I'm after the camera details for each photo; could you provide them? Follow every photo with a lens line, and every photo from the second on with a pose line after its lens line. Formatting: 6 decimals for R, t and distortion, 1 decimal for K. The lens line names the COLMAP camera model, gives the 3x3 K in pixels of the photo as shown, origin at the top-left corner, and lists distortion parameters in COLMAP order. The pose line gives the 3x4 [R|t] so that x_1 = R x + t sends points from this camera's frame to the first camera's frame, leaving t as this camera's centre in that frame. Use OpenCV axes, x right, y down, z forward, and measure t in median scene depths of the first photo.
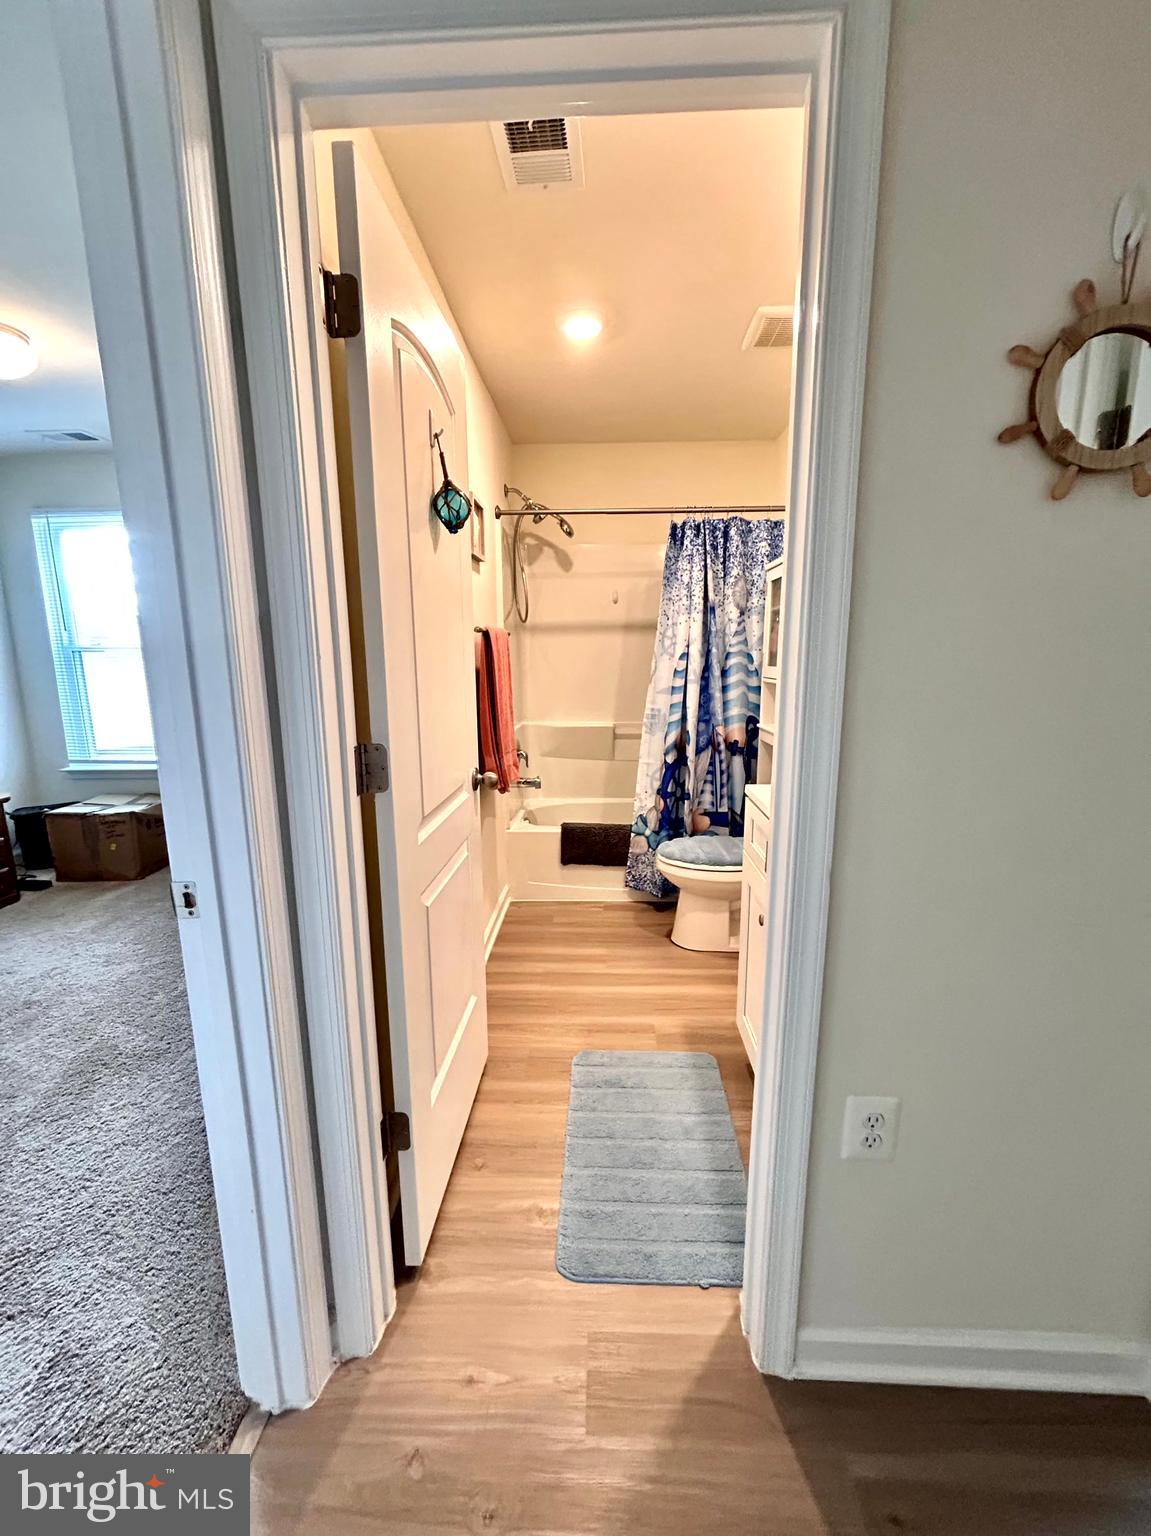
lens RADIAL K [[626.9, 0, 580.1], [0, 626.9, 773.8], [0, 0, 1]] dist [-0.000215, 0.000186]
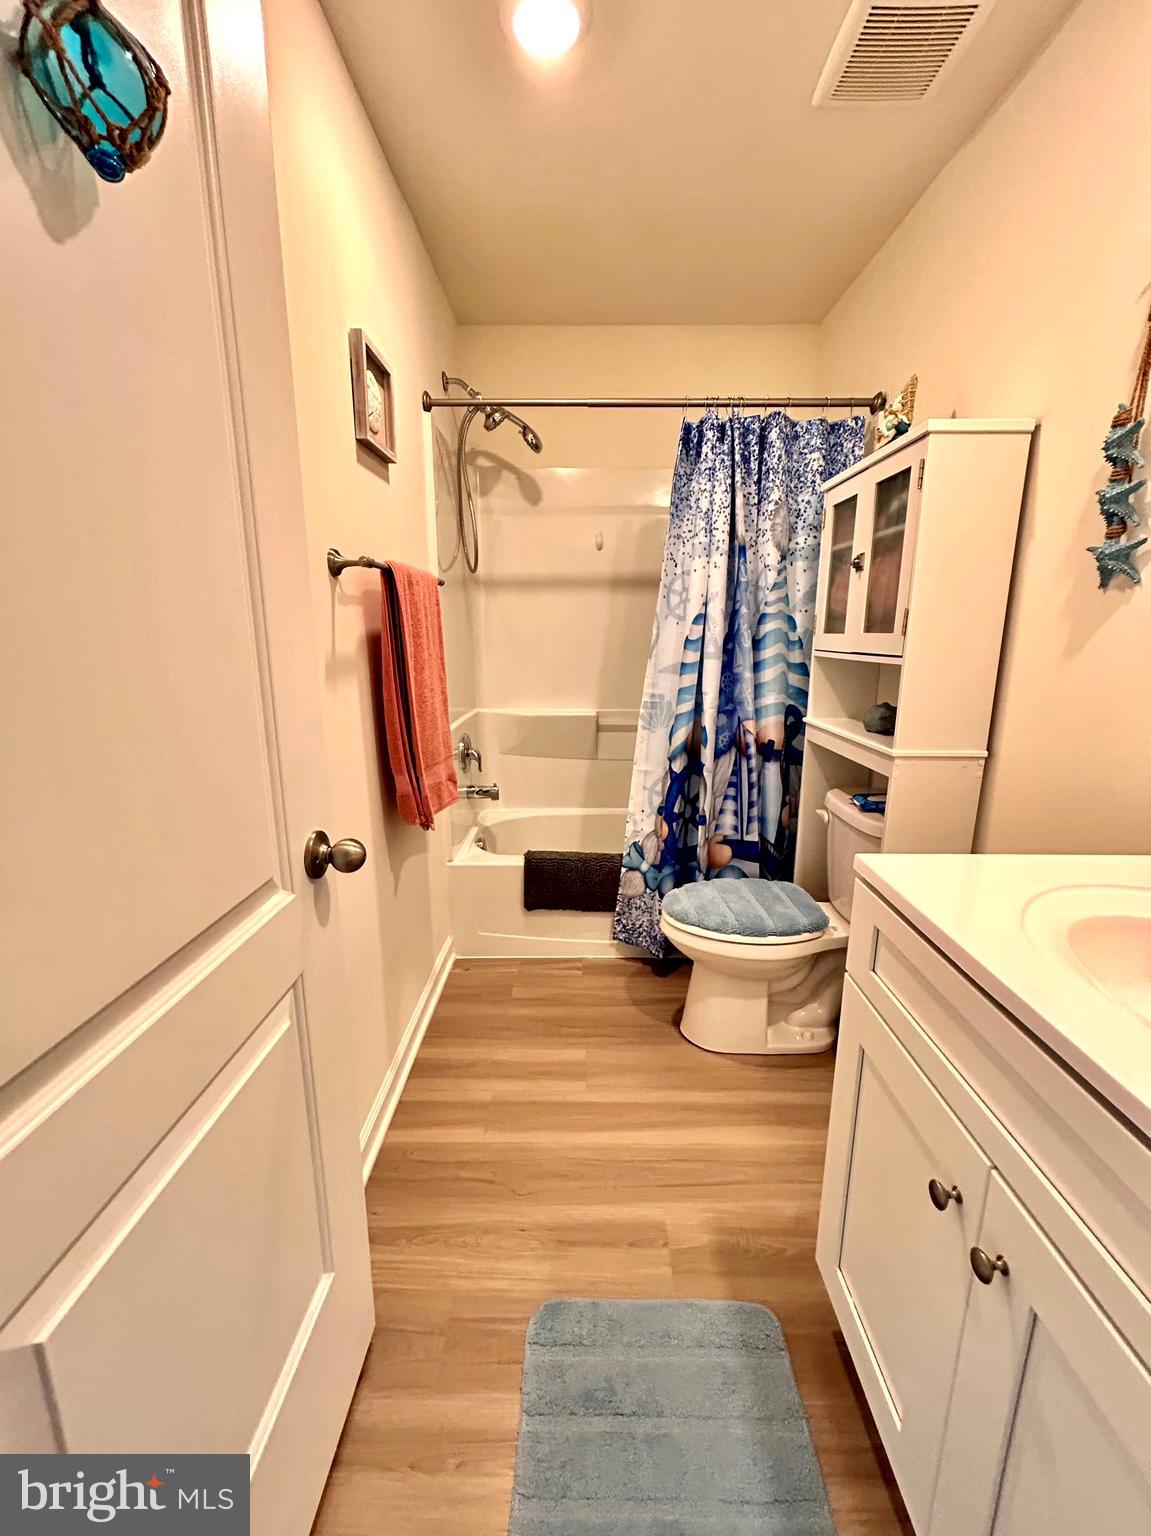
lens RADIAL K [[626.9, 0, 576.9], [0, 626.9, 774.0], [0, 0, 1]] dist [-0.000215, 0.000186]
pose [[0.999636, 0.000429, 0.026972, 0.011552], [-0.001465, 0.999261, 0.038397, -0.042920], [-0.026936, -0.038422, 0.998898, 0.305819]]
